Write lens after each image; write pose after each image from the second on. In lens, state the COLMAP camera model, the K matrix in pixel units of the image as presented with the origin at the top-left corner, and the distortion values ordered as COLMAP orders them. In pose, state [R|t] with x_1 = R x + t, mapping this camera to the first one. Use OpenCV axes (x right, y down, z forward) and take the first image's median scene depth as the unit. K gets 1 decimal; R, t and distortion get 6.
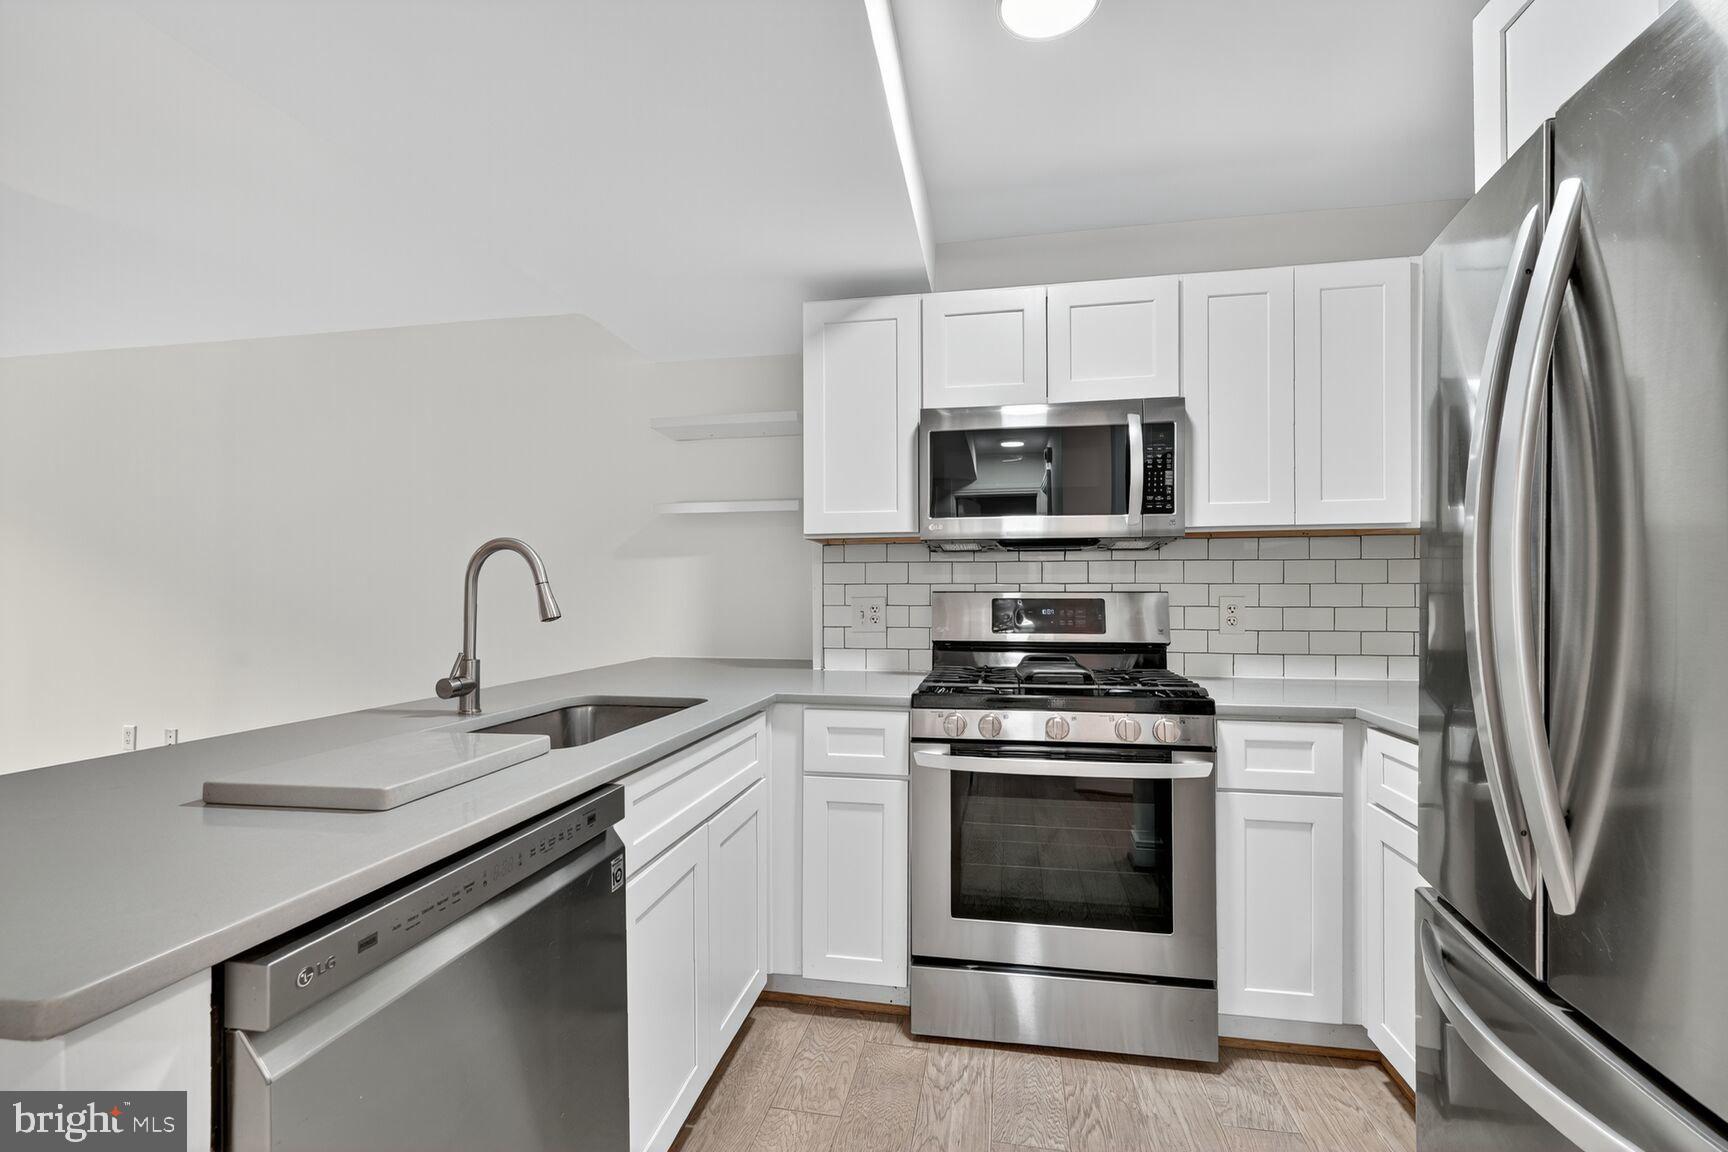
lens RADIAL K [[759.0, 0, 864.2], [0, 759.0, 594.8], [0, 0, 1]] dist [0.002981, 0.000033]
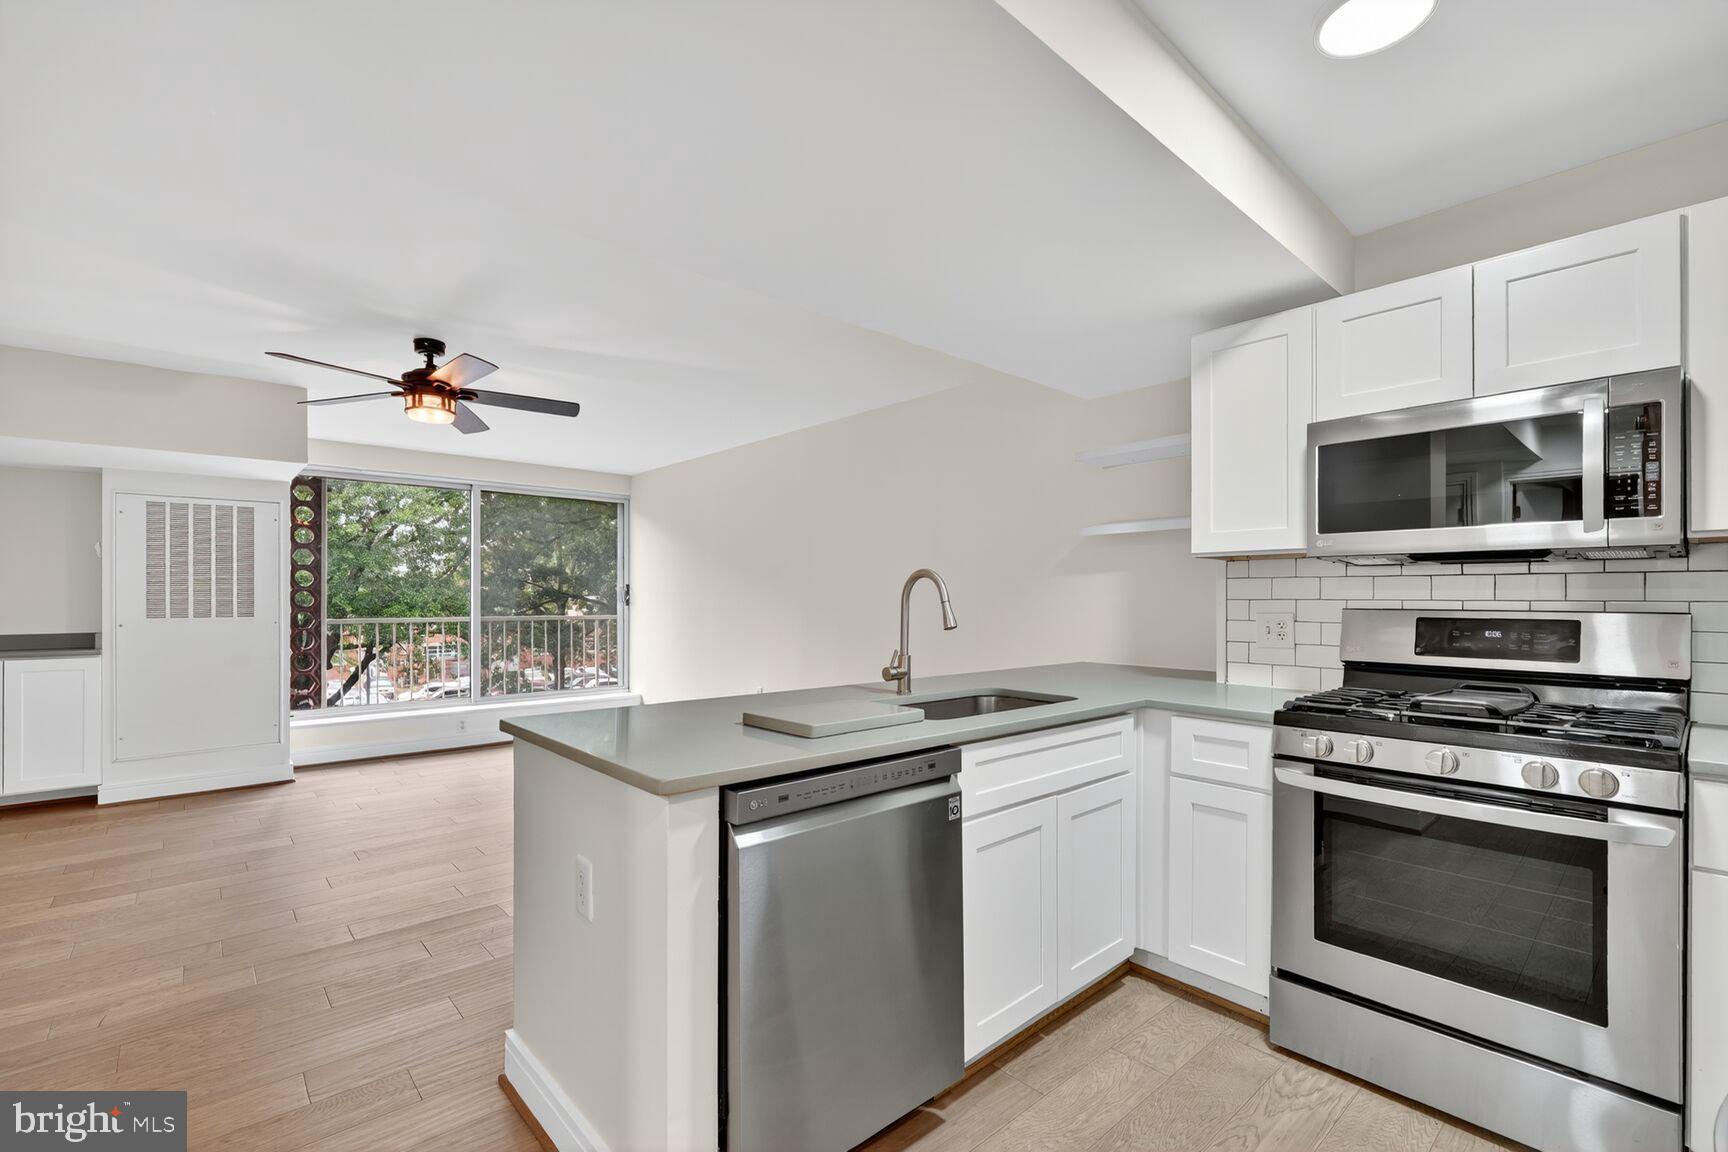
lens RADIAL K [[759.0, 0, 864.2], [0, 759.0, 594.8], [0, 0, 1]] dist [0.002981, 0.000033]
pose [[0.789976, 0.001033, -0.613136, 0.250942], [-0.004179, 0.999984, -0.003700, -0.019109], [0.613123, 0.005486, 0.789968, -0.144937]]
